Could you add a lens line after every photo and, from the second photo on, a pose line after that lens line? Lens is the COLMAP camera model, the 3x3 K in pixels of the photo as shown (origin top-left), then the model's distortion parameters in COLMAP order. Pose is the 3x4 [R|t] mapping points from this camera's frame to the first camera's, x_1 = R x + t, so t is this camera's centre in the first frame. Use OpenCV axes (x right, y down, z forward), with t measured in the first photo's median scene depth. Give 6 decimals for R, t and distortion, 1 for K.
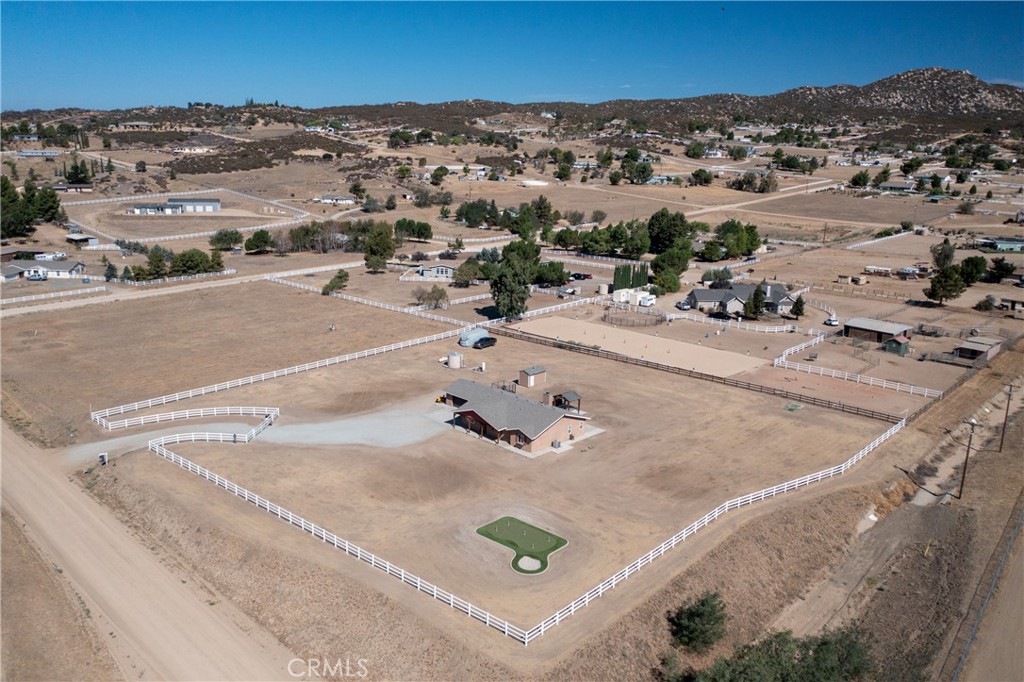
lens RADIAL K [[813.2, 0, 513.6], [0, 813.2, 338.2], [0, 0, 1]] dist [-0.017823, 0.009612]
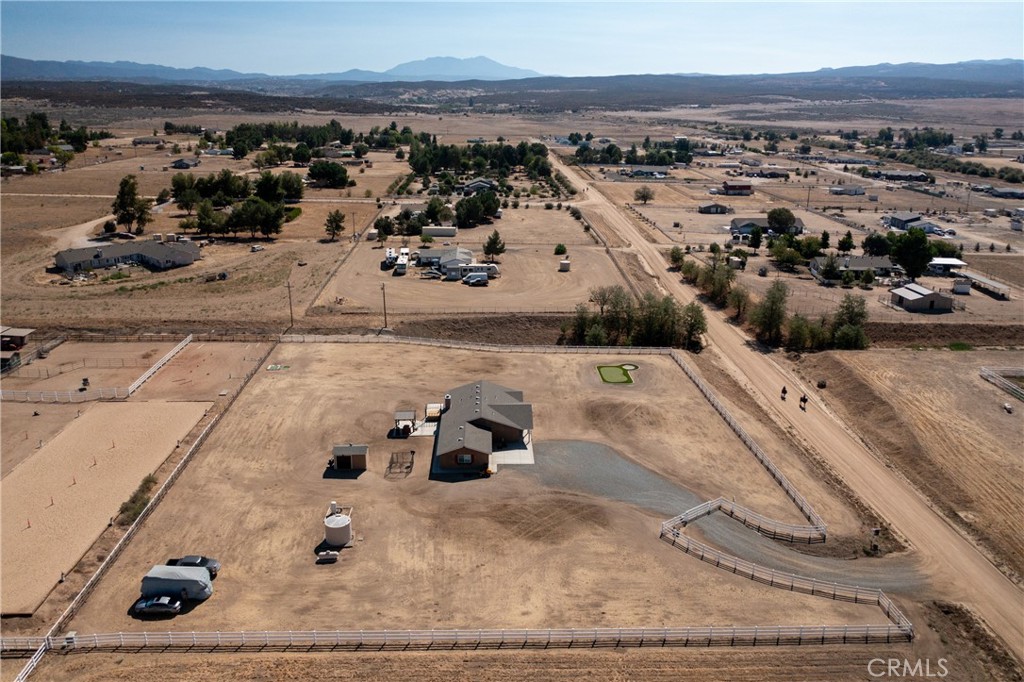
lens RADIAL K [[813.2, 0, 513.6], [0, 813.2, 338.2], [0, 0, 1]] dist [-0.017823, 0.009612]
pose [[-0.719939, -0.226056, 0.656191, -0.401693], [0.143958, 0.876268, 0.459815, -0.271787], [-0.678943, 0.425503, -0.598317, 0.911222]]
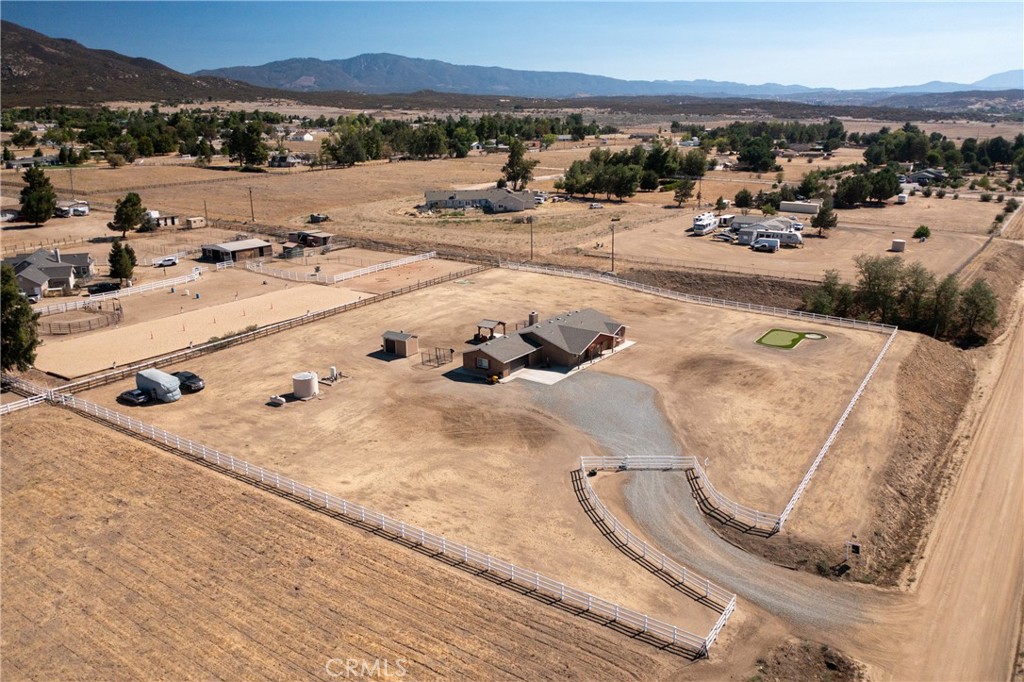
lens RADIAL K [[813.2, 0, 513.6], [0, 813.2, 338.2], [0, 0, 1]] dist [-0.017823, 0.009612]
pose [[-0.155378, -0.288988, 0.944639, -0.524409], [0.238382, 0.917024, 0.319750, -0.131328], [-0.958661, 0.274867, -0.073596, 0.658703]]
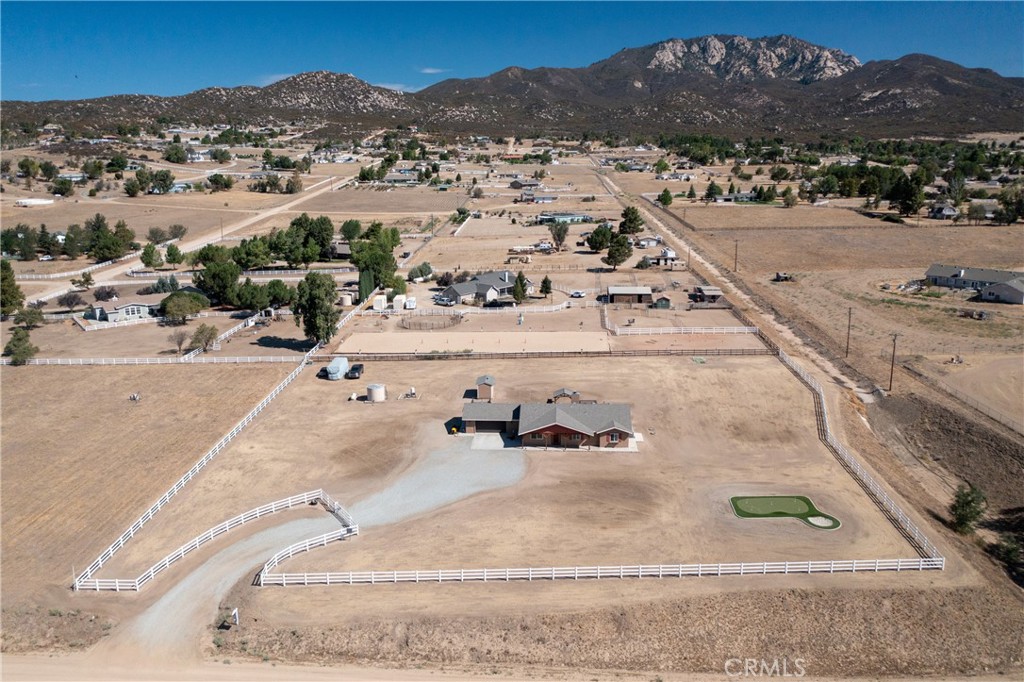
lens RADIAL K [[813.2, 0, 513.6], [0, 813.2, 338.2], [0, 0, 1]] dist [-0.017823, 0.009612]
pose [[0.754968, -0.182069, 0.629979, -0.381741], [0.182594, 0.981056, 0.064712, -0.046569], [-0.629827, 0.066175, 0.773911, 0.157114]]
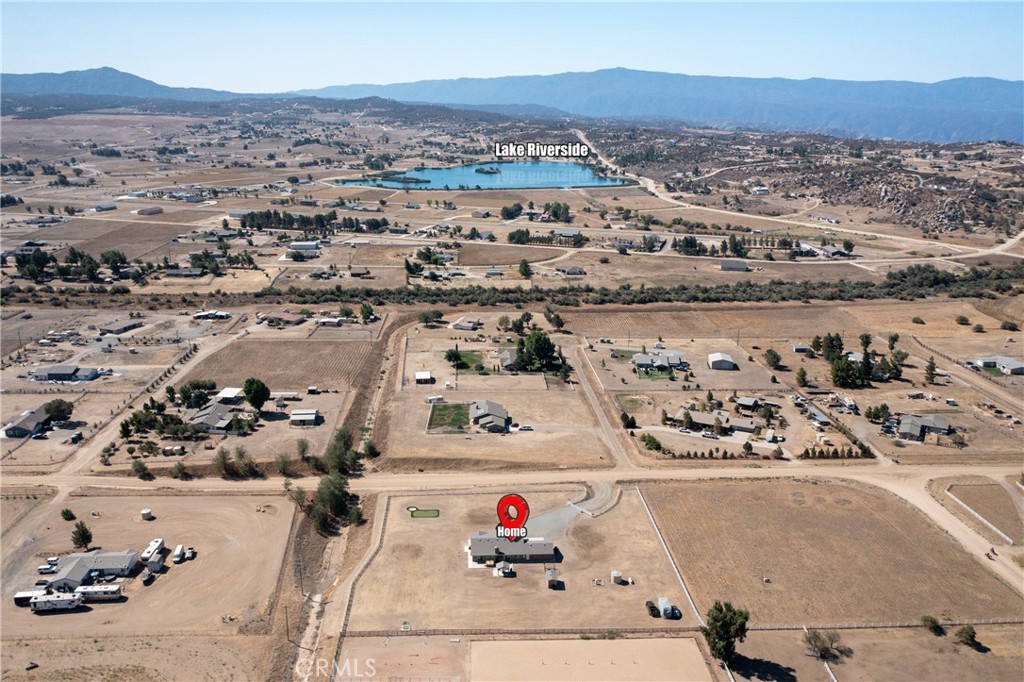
lens RADIAL K [[813.2, 0, 513.6], [0, 813.2, 338.2], [0, 0, 1]] dist [-0.017823, 0.009612]
pose [[-0.681513, 0.178818, -0.709623, 0.777407], [-0.194177, 0.890741, 0.410944, -0.704764], [0.705574, 0.417856, -0.572329, 1.152703]]
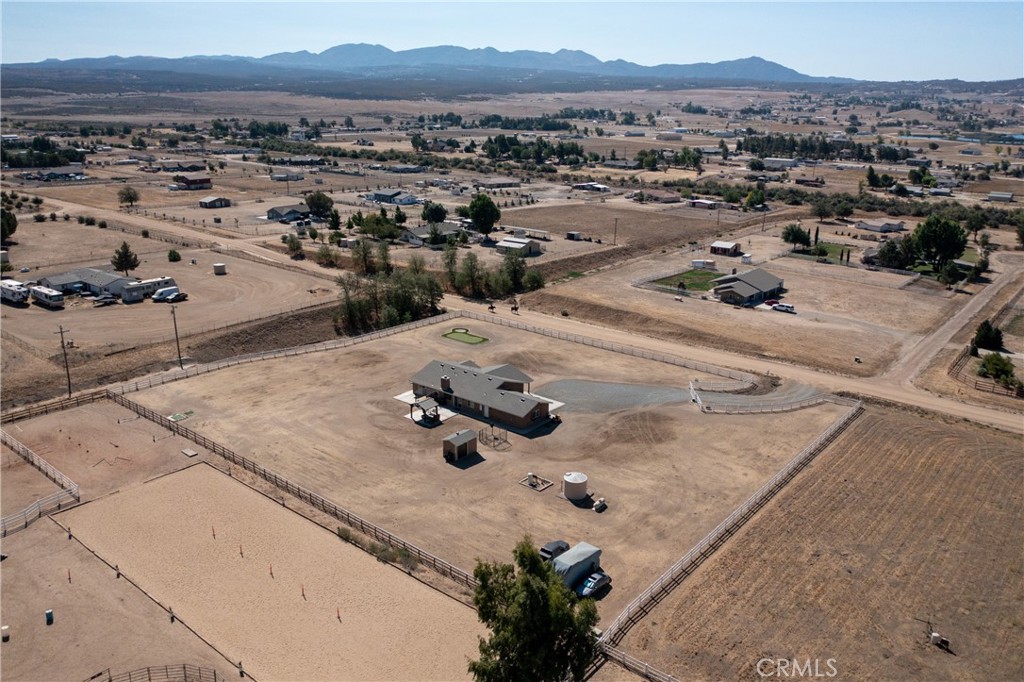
lens RADIAL K [[813.2, 0, 513.6], [0, 813.2, 338.2], [0, 0, 1]] dist [-0.017823, 0.009612]
pose [[-0.995519, -0.009555, -0.094075, 0.032097], [-0.056006, 0.861184, 0.505198, -0.309045], [0.076188, 0.508203, -0.857860, 1.130391]]
